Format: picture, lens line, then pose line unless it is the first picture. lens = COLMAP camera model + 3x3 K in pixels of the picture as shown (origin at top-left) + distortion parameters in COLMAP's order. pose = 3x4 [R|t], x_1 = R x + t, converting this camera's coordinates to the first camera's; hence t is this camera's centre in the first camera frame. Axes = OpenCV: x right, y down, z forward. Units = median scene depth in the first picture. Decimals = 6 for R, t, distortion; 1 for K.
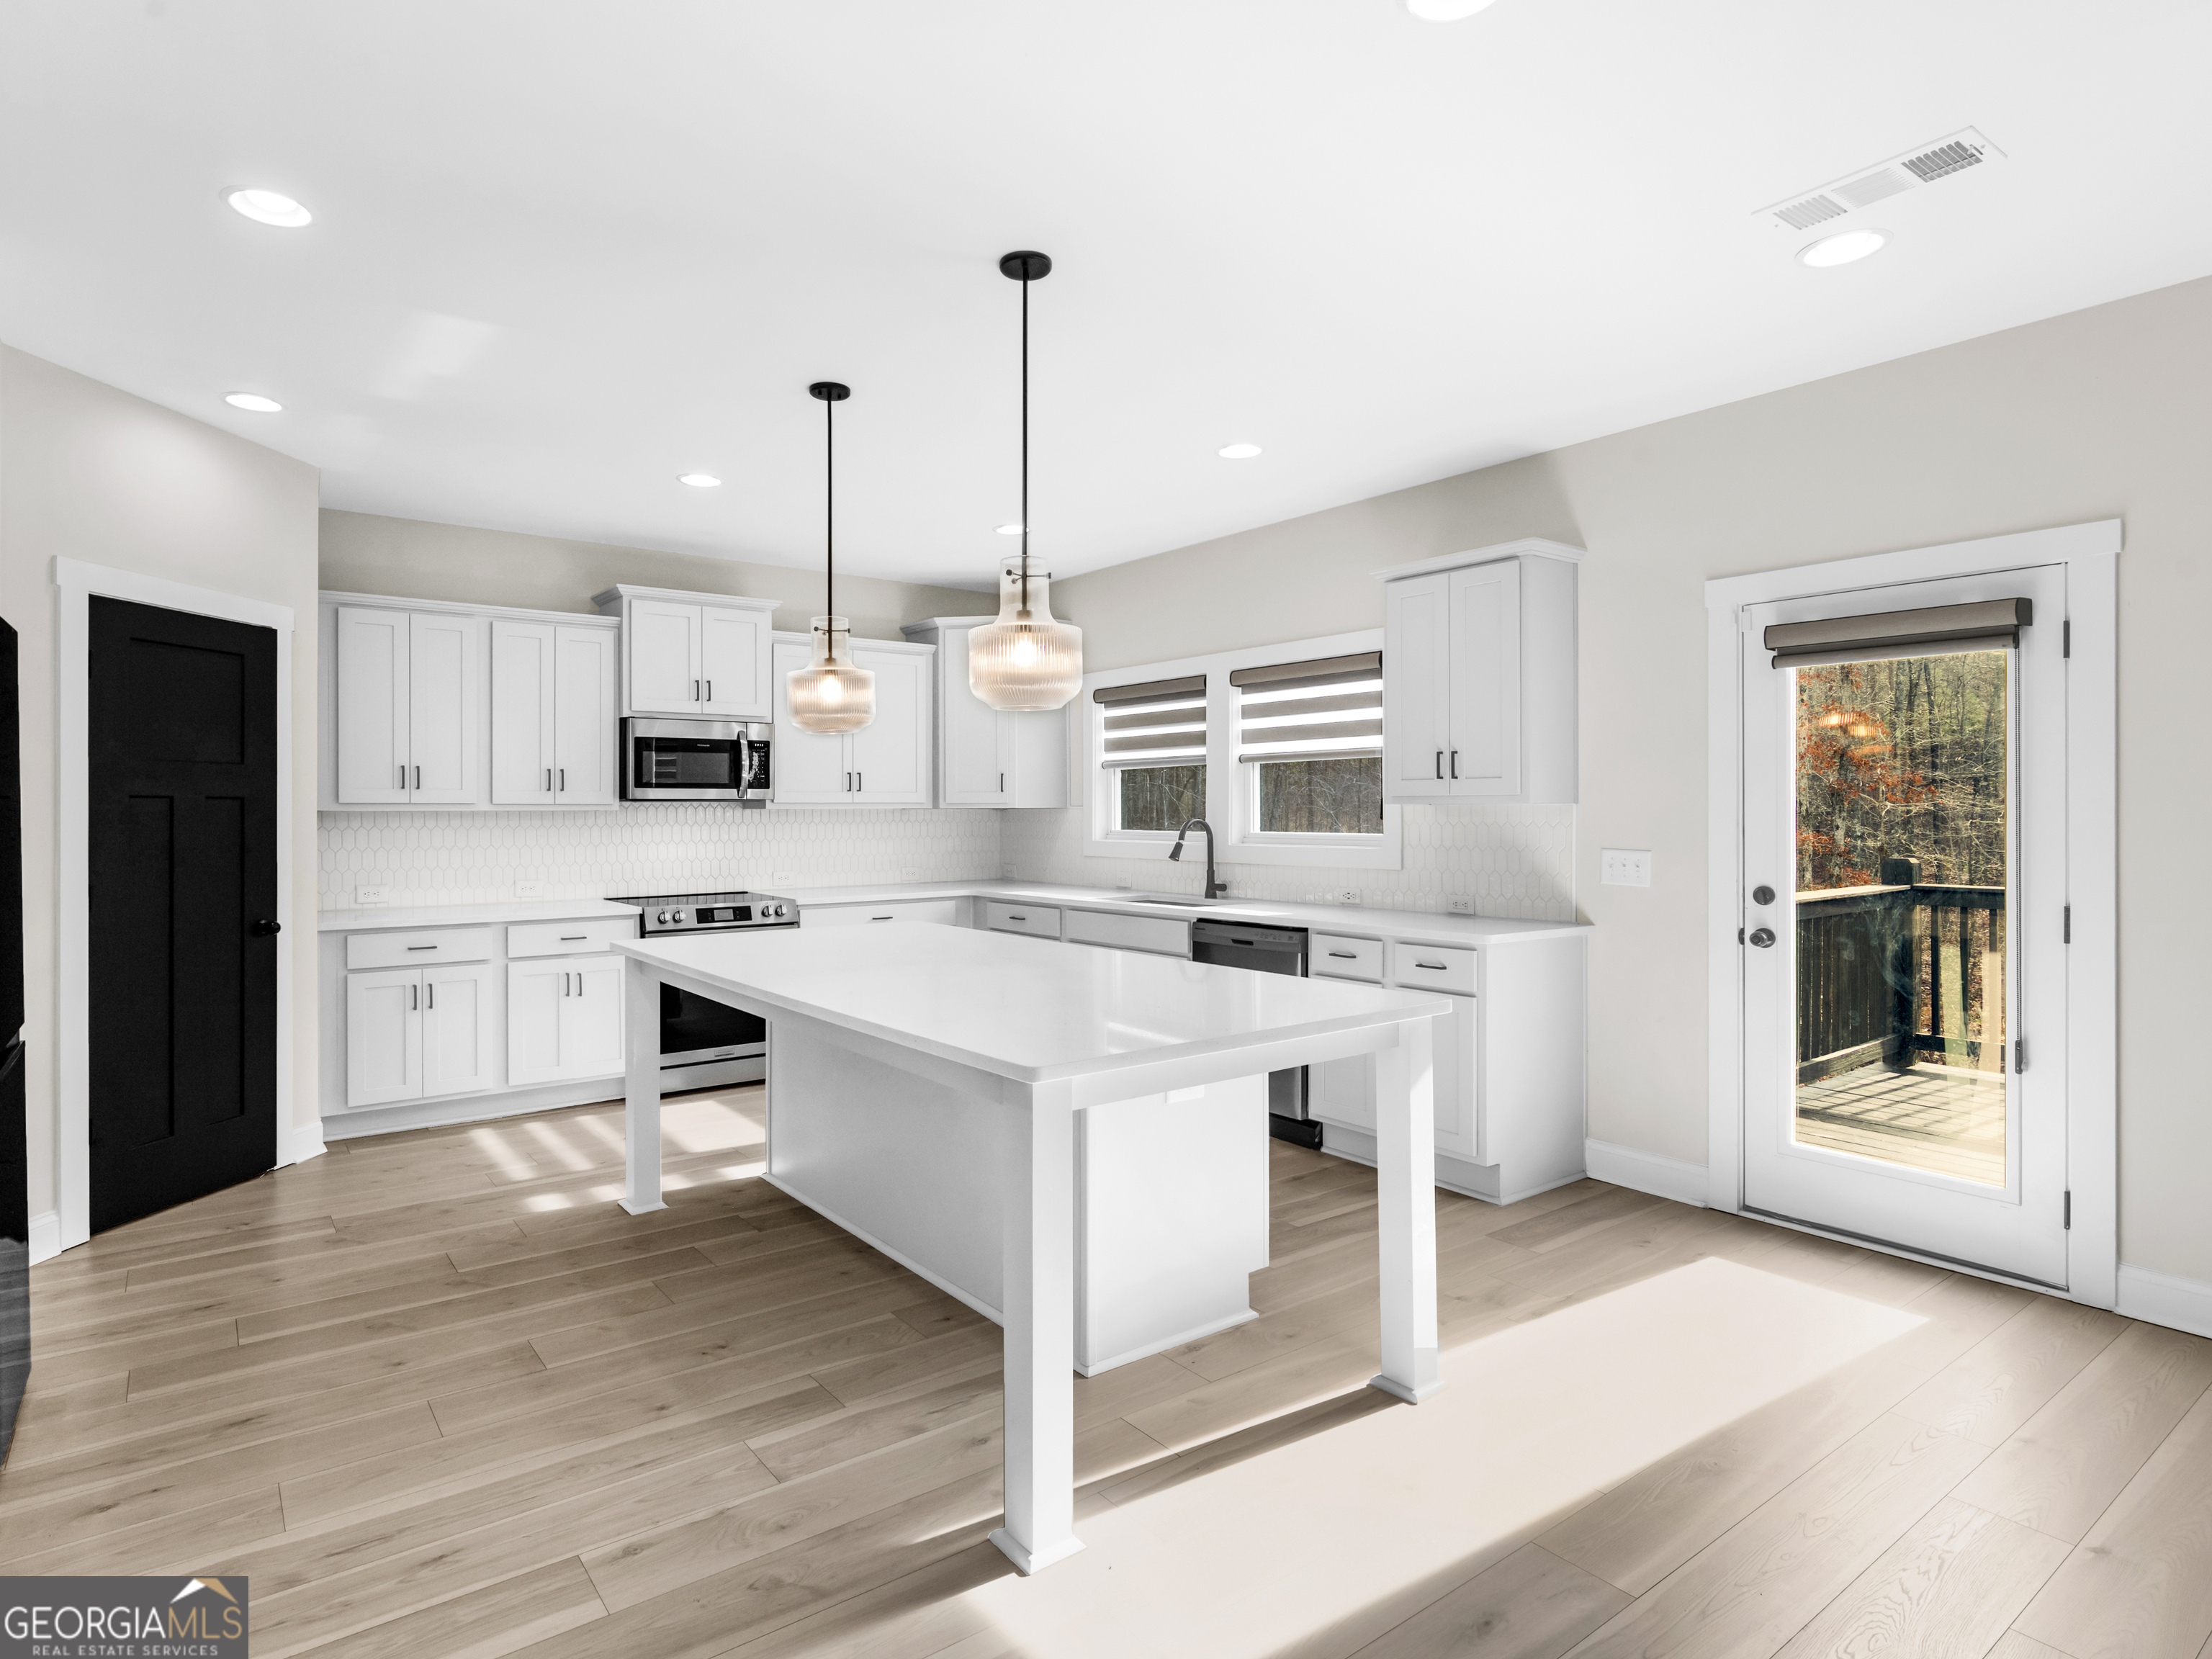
lens RADIAL K [[1200.0, 0, 1091.0], [0, 1200.0, 814.1], [0, 0, 1]] dist [-0.015052, -0.000362]
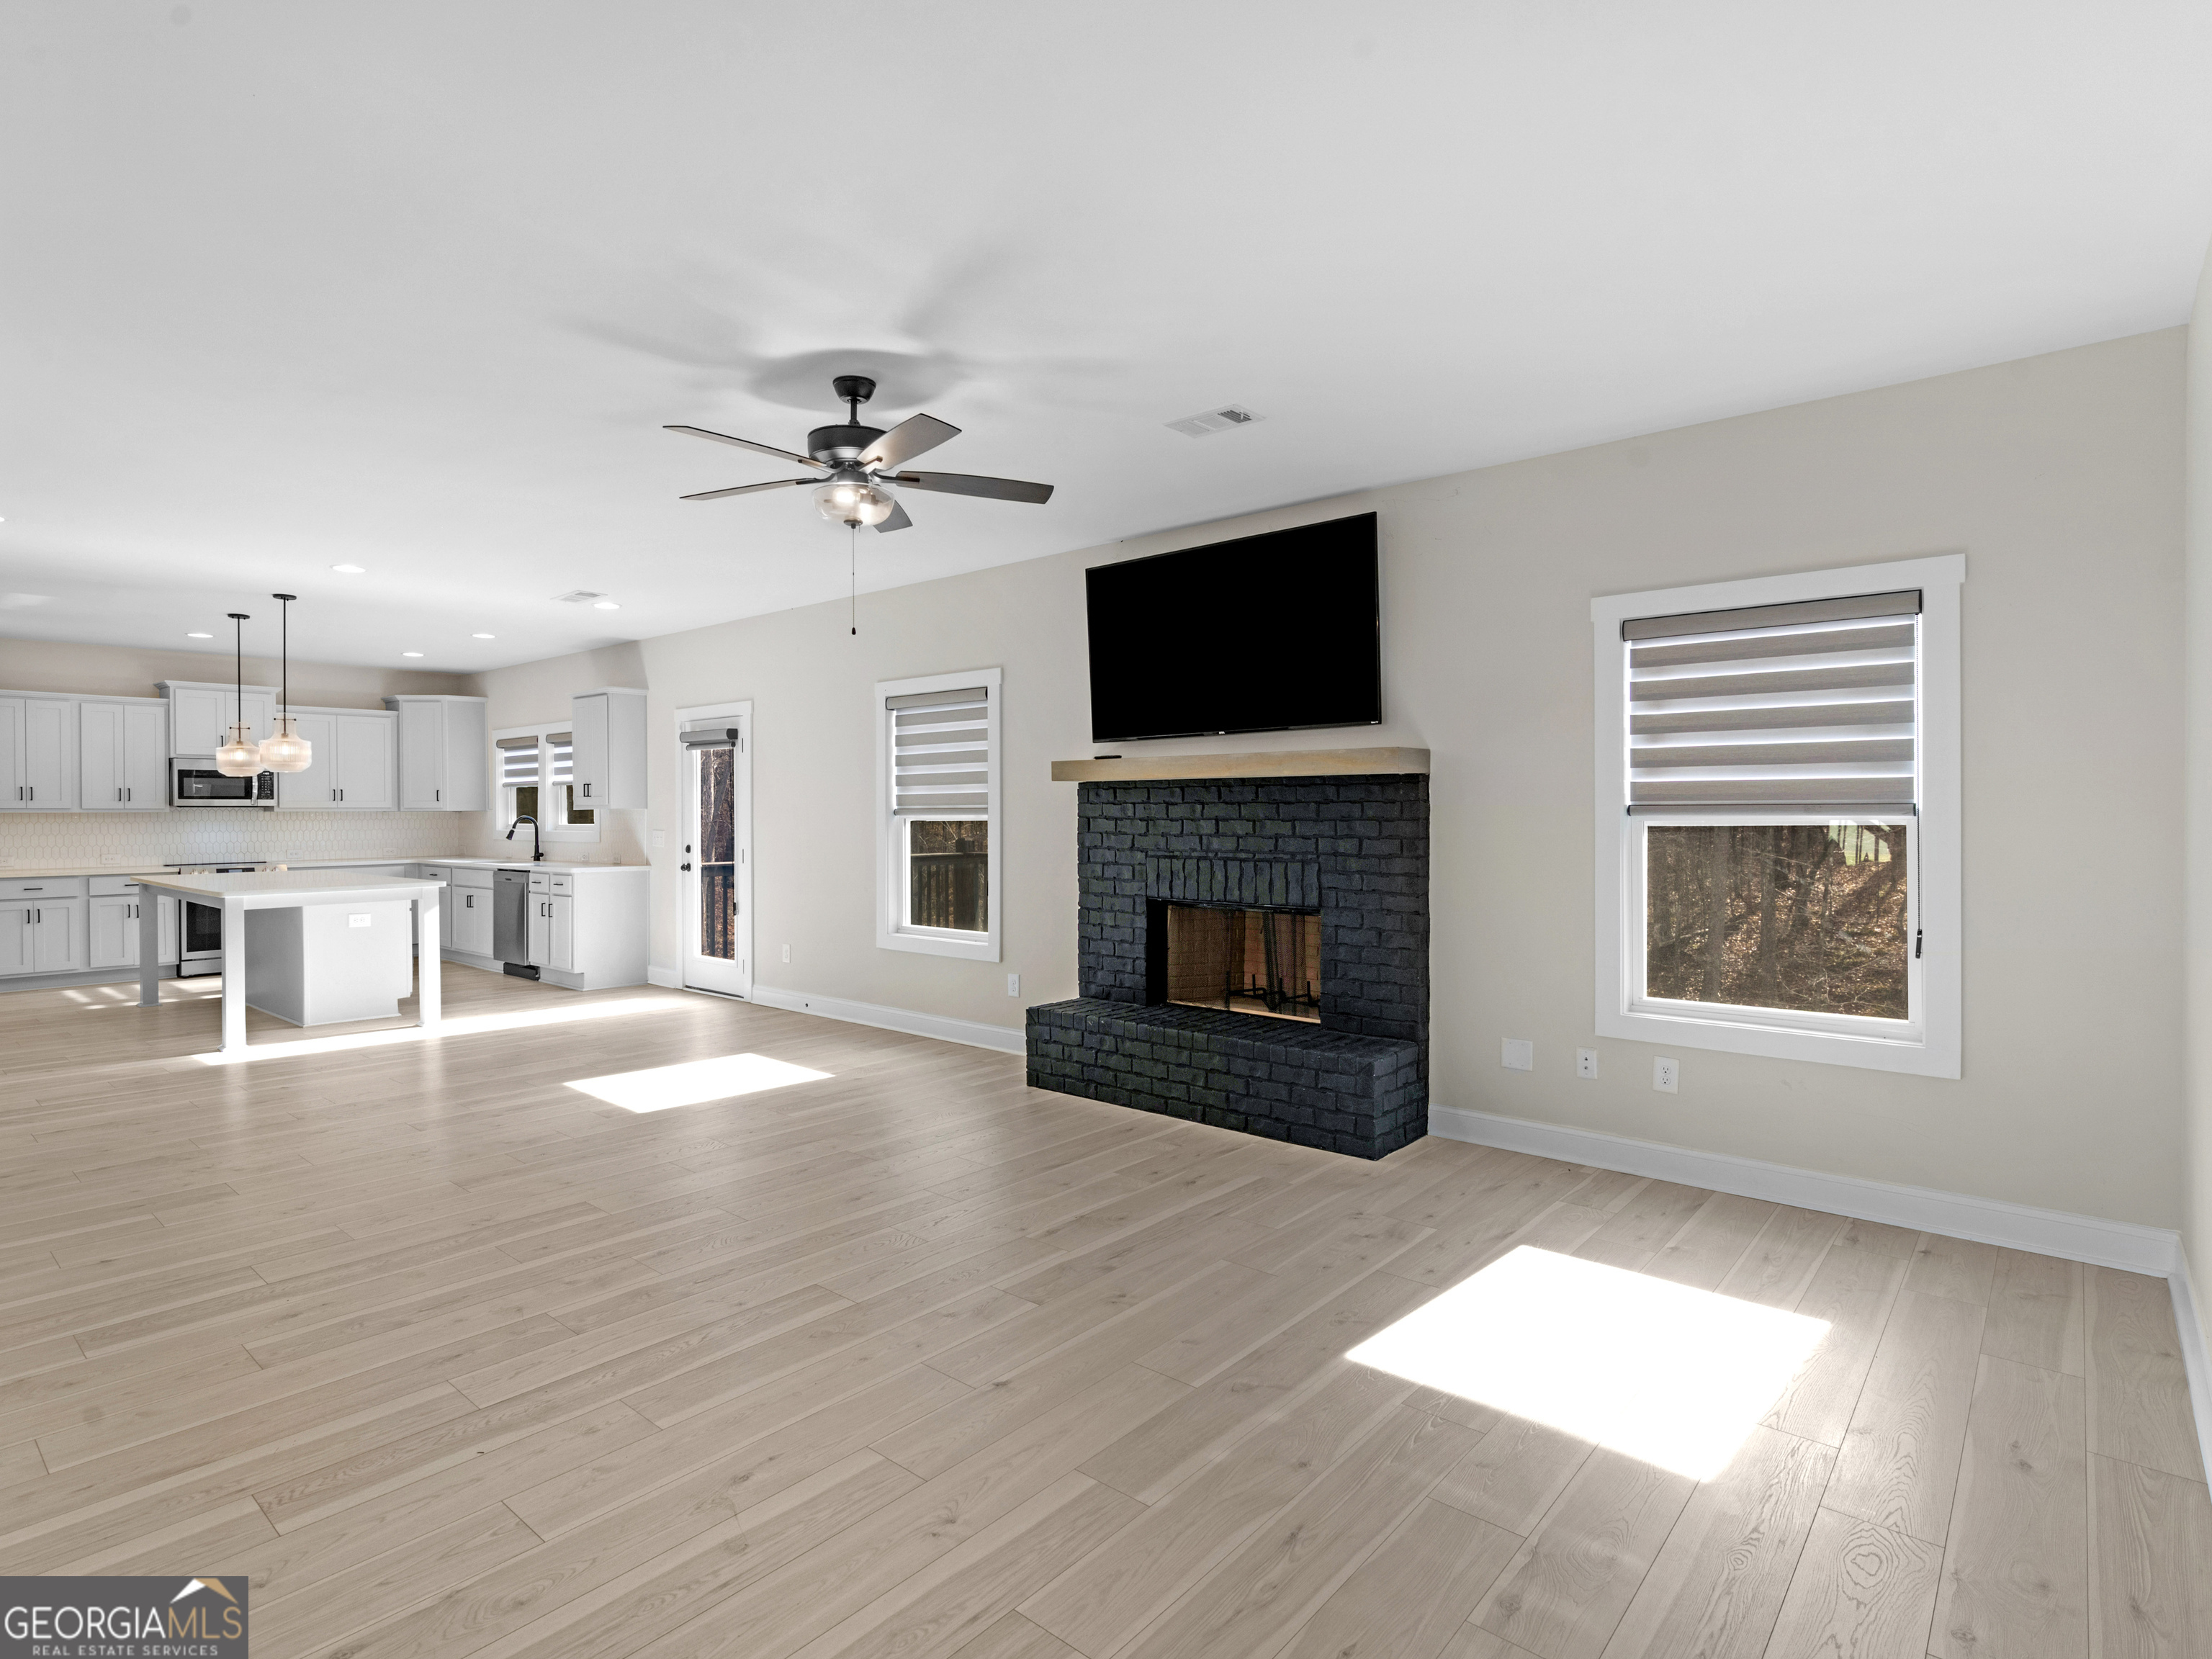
lens RADIAL K [[1200.0, 0, 1110.5], [0, 1200.0, 823.9], [0, 0, 1]] dist [-0.015052, -0.000362]
pose [[0.981164, -0.002892, 0.193154, 0.601182], [0.001774, 0.999981, 0.005957, 0.005470], [-0.193168, -0.005502, 0.981150, -0.929635]]
